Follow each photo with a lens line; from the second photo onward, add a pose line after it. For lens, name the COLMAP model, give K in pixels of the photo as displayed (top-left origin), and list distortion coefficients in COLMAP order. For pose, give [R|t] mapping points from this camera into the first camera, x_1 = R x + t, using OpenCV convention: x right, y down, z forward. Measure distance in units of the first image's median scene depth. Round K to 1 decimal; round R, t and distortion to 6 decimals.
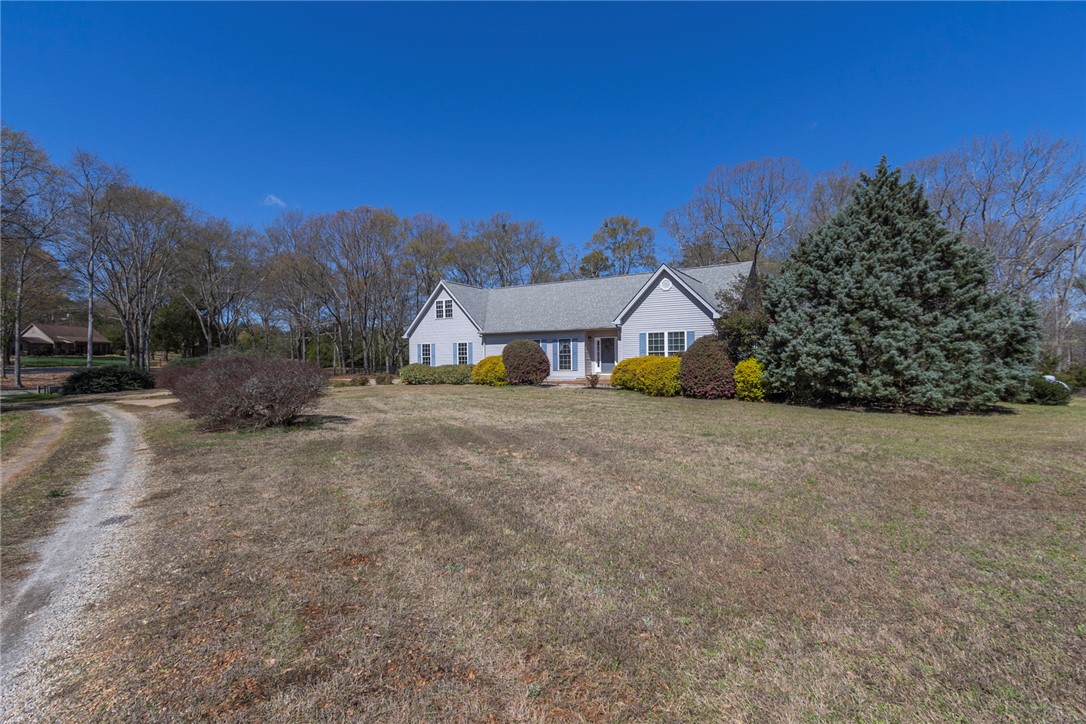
lens RADIAL K [[493.6, 0, 543.0], [0, 493.6, 362.0], [0, 0, 1]] dist [-0.001560, -0.000089]
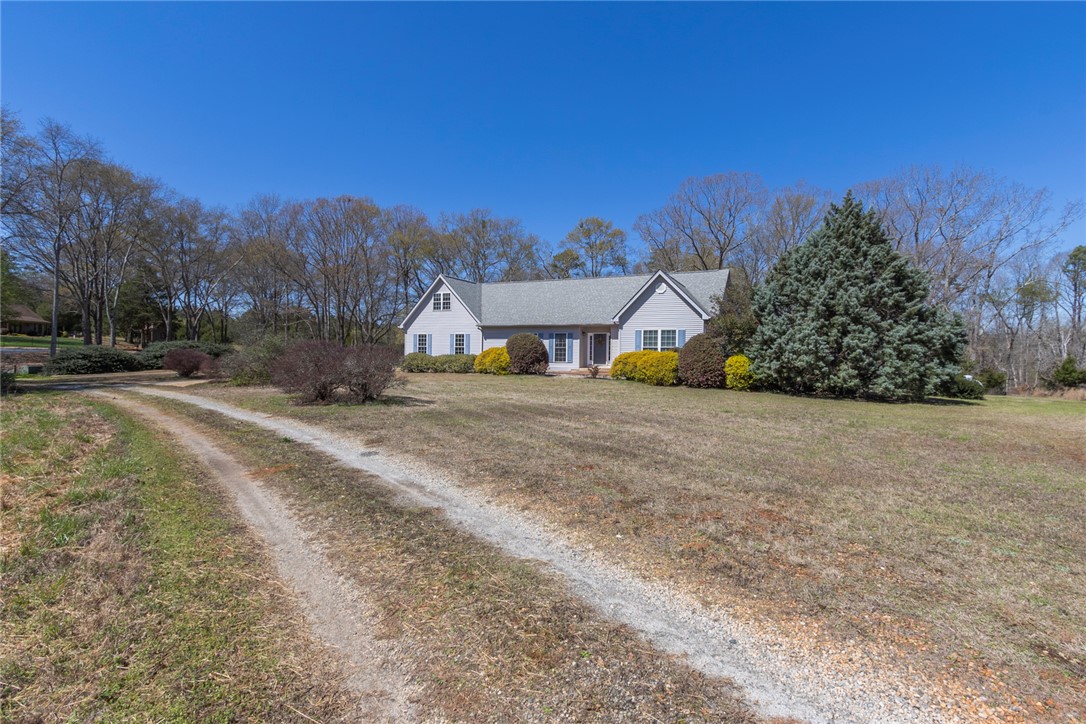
lens RADIAL K [[495.9, 0, 544.1], [0, 495.9, 355.8], [0, 0, 1]] dist [-0.001564, -0.000403]
pose [[0.995037, 0.025212, 0.096257, -0.143612], [-0.024962, 0.999681, -0.003809, 0.011705], [-0.096322, 0.001388, 0.995349, -0.122671]]
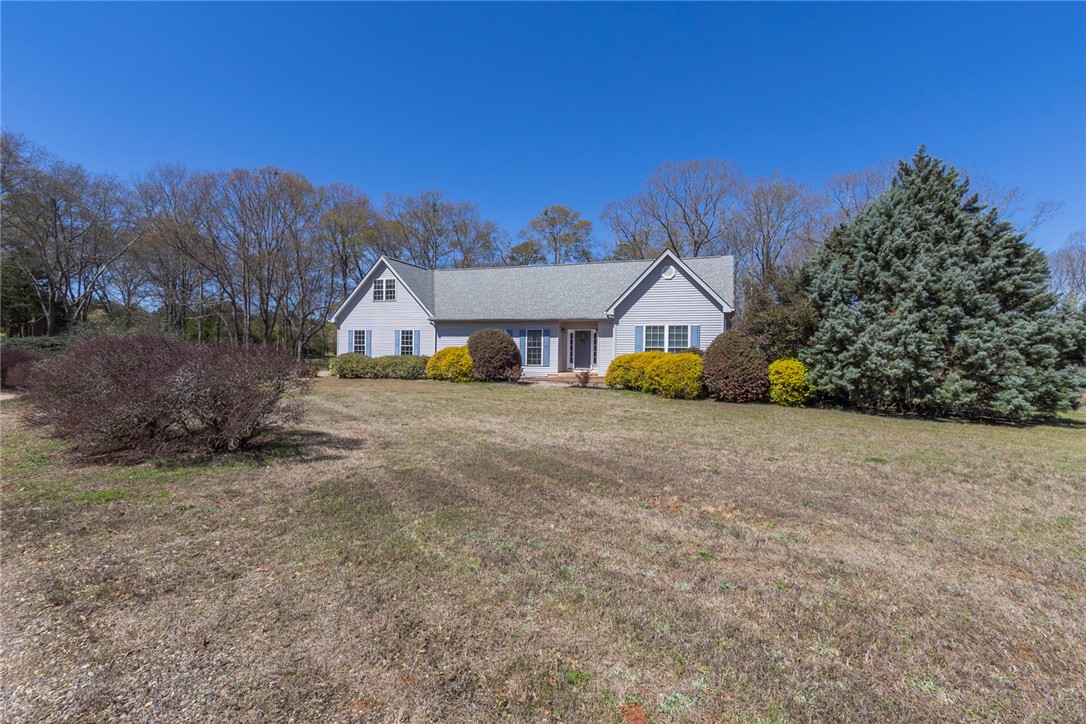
lens RADIAL K [[495.9, 0, 544.1], [0, 495.9, 355.8], [0, 0, 1]] dist [-0.001564, -0.000403]
pose [[0.980127, 0.026867, 0.196544, -0.167198], [-0.026343, 0.999639, -0.005280, 0.005663], [-0.196615, -0.000002, 0.980481, 0.197091]]
